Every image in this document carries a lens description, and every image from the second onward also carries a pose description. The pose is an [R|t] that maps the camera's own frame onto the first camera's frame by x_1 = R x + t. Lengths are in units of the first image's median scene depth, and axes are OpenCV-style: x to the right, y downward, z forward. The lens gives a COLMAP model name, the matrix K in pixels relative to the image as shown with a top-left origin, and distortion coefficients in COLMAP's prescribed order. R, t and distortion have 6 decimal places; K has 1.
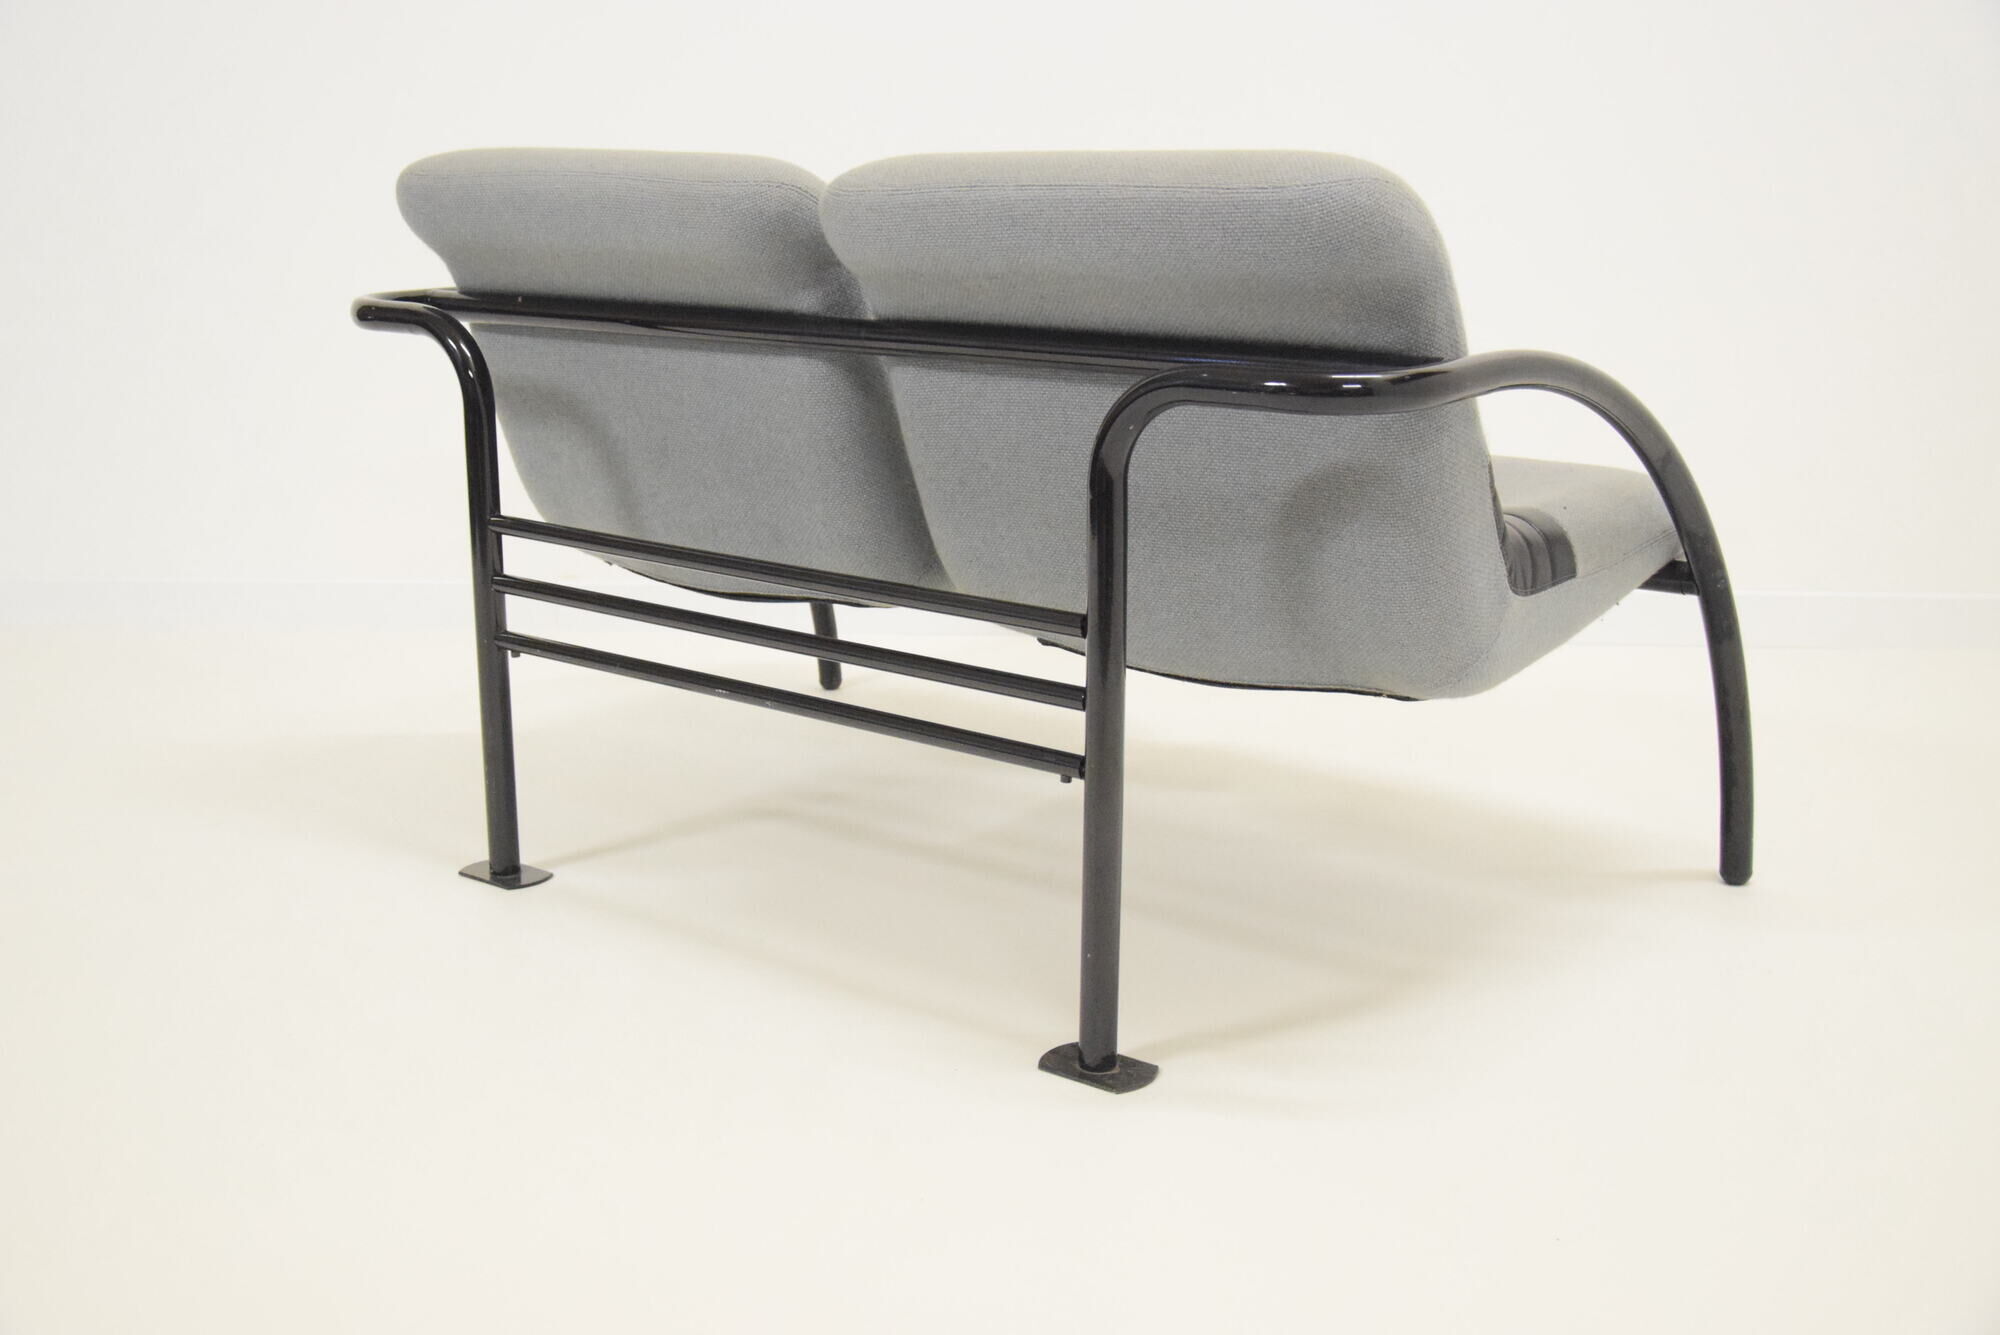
lens RADIAL K [[2235.5, 0, 1000.4], [0, 2235.5, 660.0], [0, 0, 1]] dist [0.058133, 0.000000]
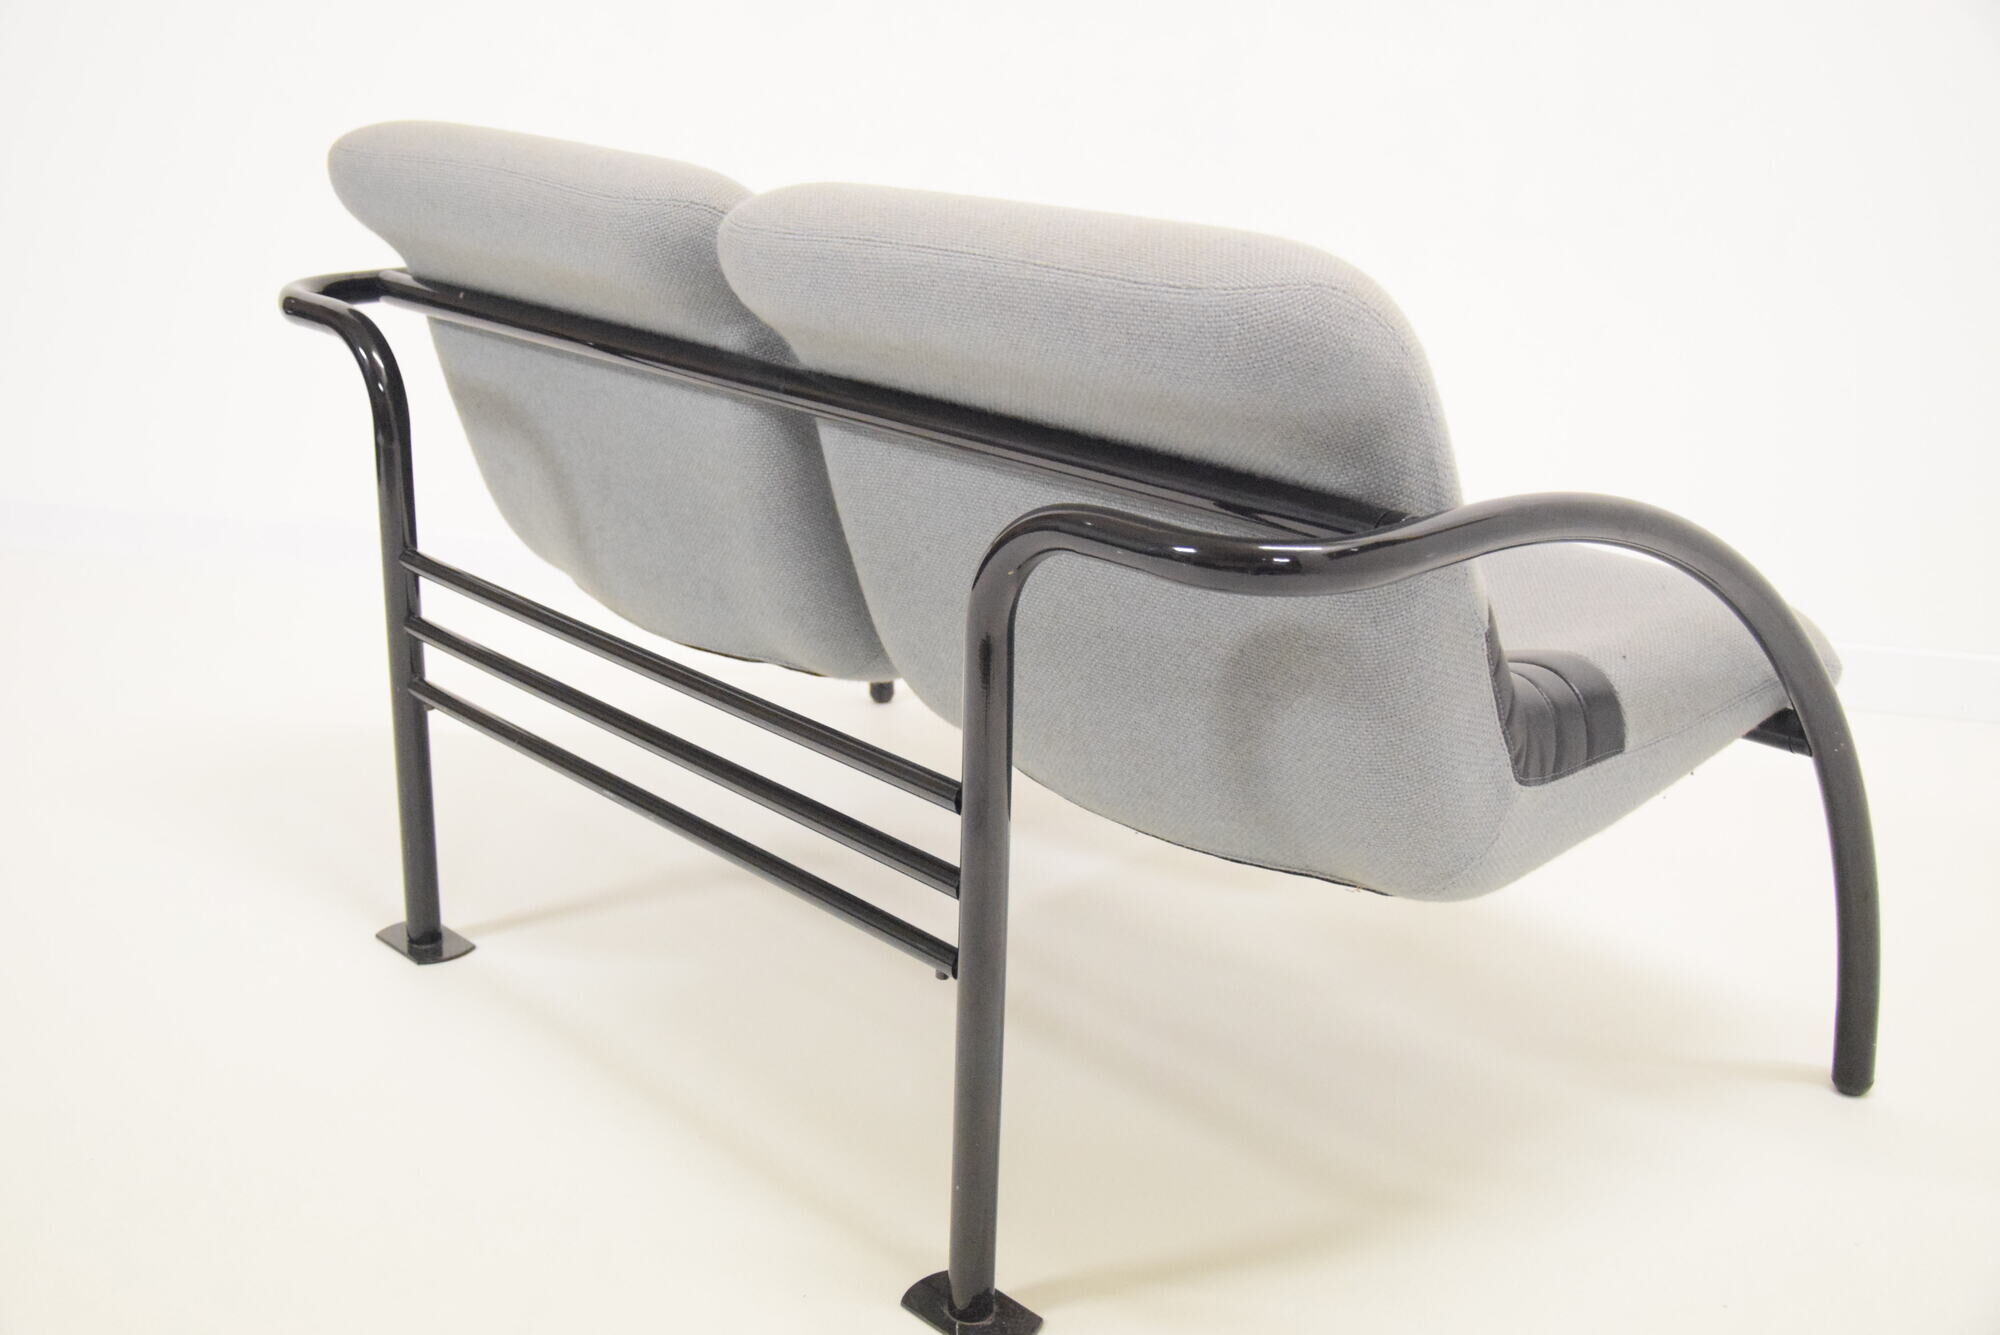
lens RADIAL K [[2235.5, 0, 1002.4], [0, 2235.5, 678.4], [0, 0, 1]] dist [0.058133, 0.000000]
pose [[0.988637, 0.068281, -0.133918, 0.144618], [-0.057670, 0.994997, 0.081581, -0.115387], [0.138818, -0.072931, 0.987629, 0.188936]]
